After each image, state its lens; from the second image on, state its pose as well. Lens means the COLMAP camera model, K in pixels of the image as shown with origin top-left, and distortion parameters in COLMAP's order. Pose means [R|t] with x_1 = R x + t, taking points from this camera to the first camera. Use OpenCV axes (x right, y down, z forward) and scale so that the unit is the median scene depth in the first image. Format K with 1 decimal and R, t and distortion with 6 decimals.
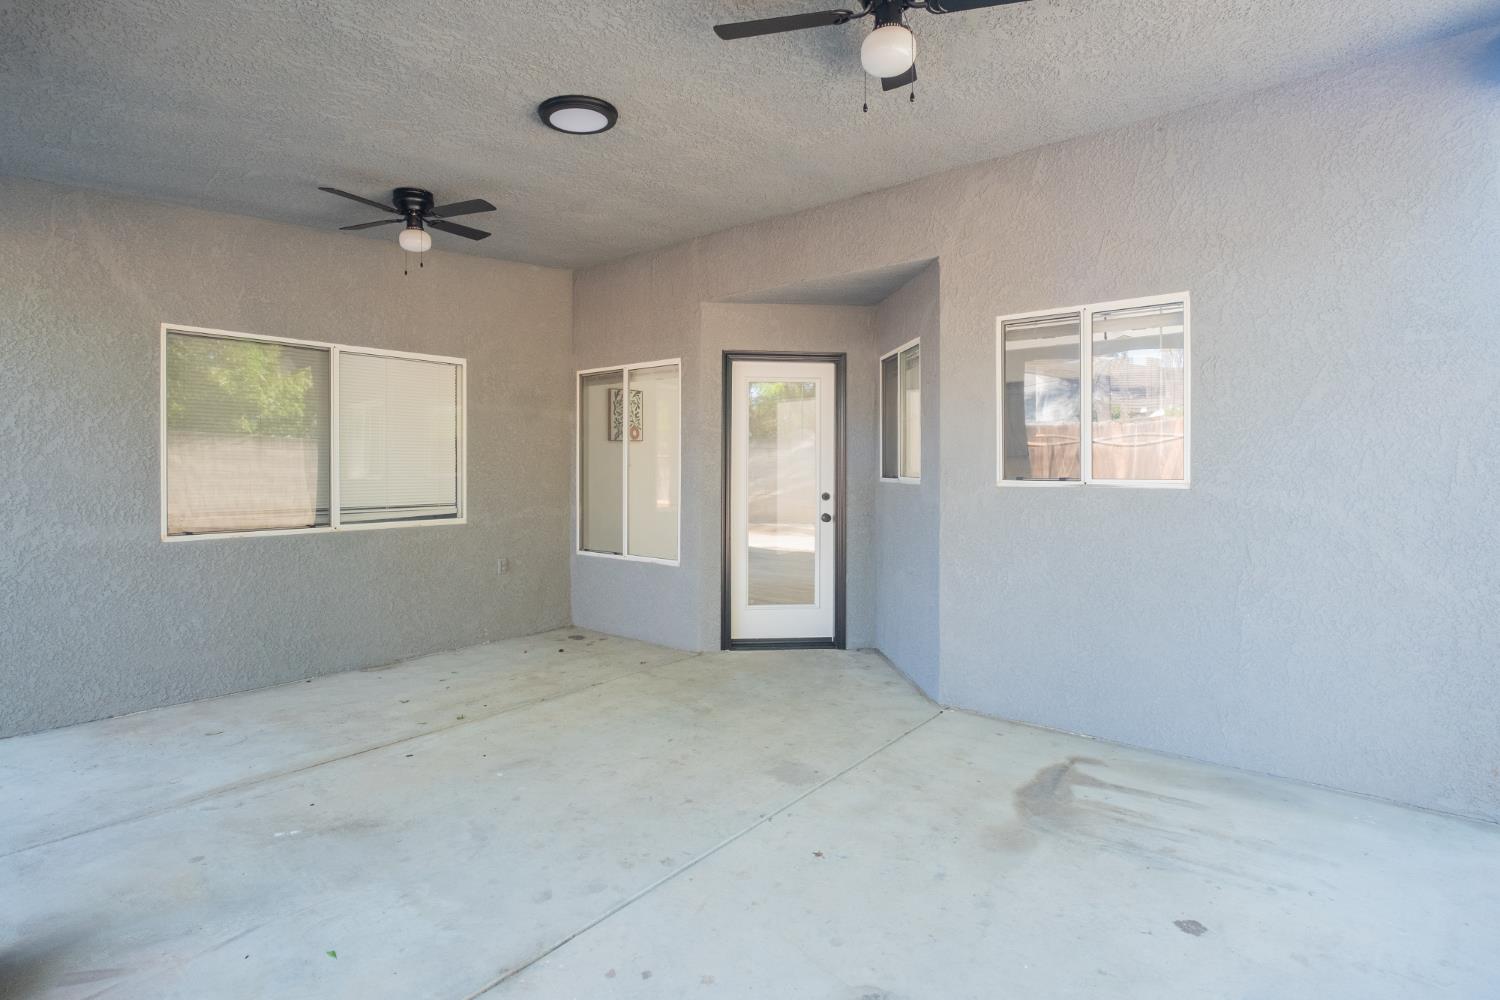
lens RADIAL K [[754.0, 0, 742.5], [0, 754.0, 467.8], [0, 0, 1]] dist [-0.001873, -0.000232]
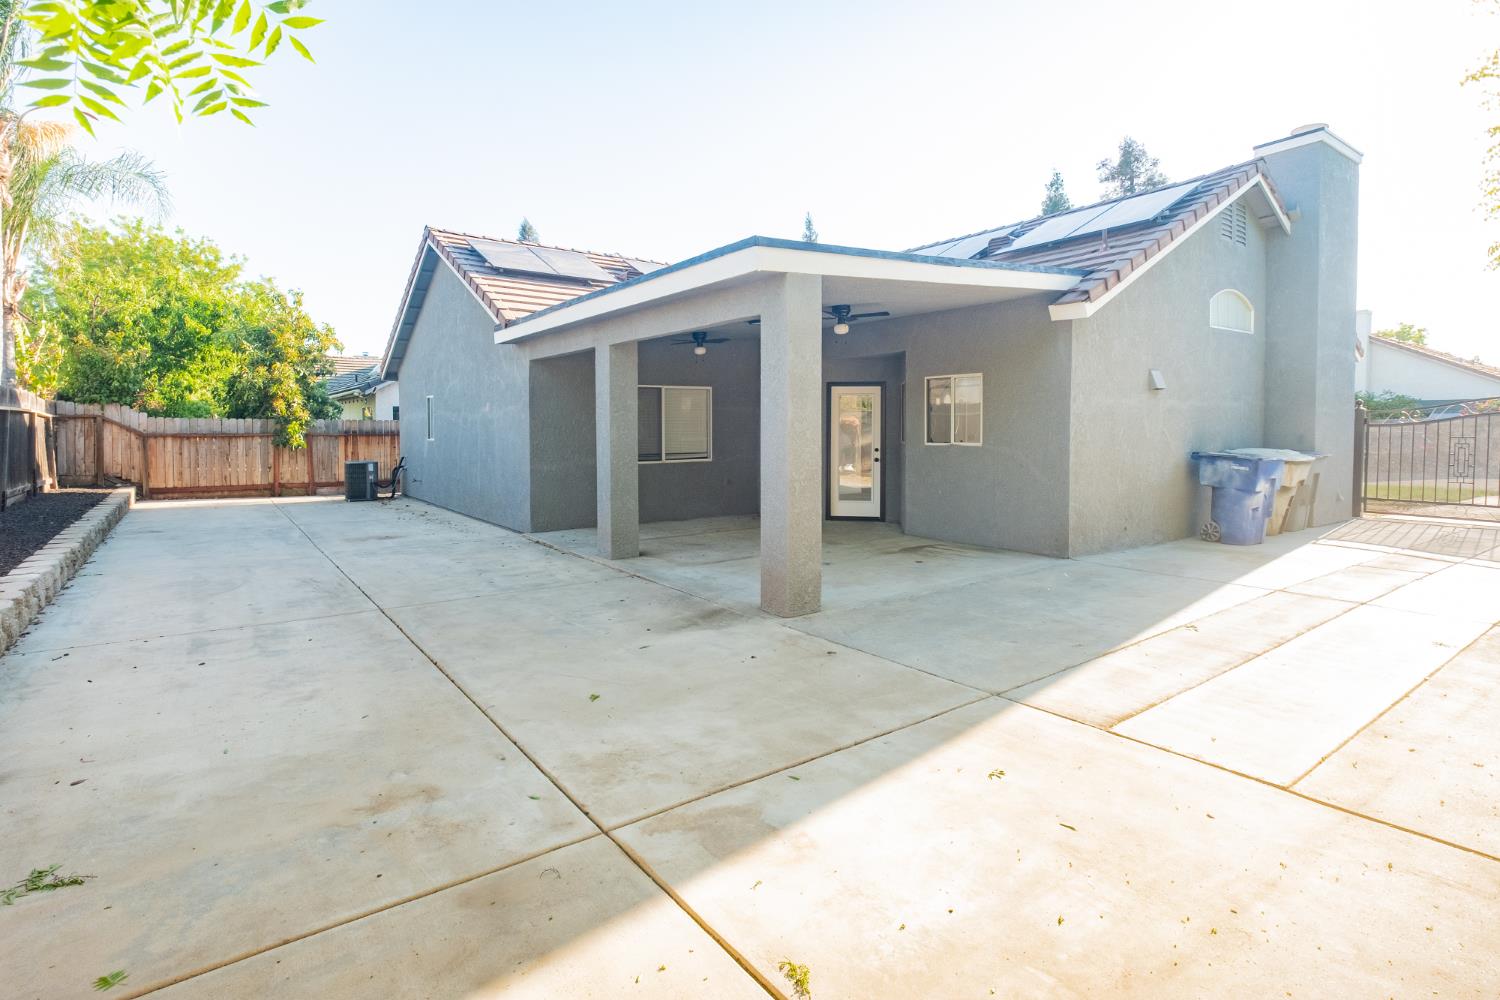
lens RADIAL K [[754.0, 0, 742.5], [0, 754.0, 467.8], [0, 0, 1]] dist [-0.001873, -0.000232]
pose [[0.969512, 0.010272, -0.244829, 0.266166], [0.002862, 0.998578, 0.053229, -0.024813], [0.245028, -0.052307, 0.968104, -1.135592]]
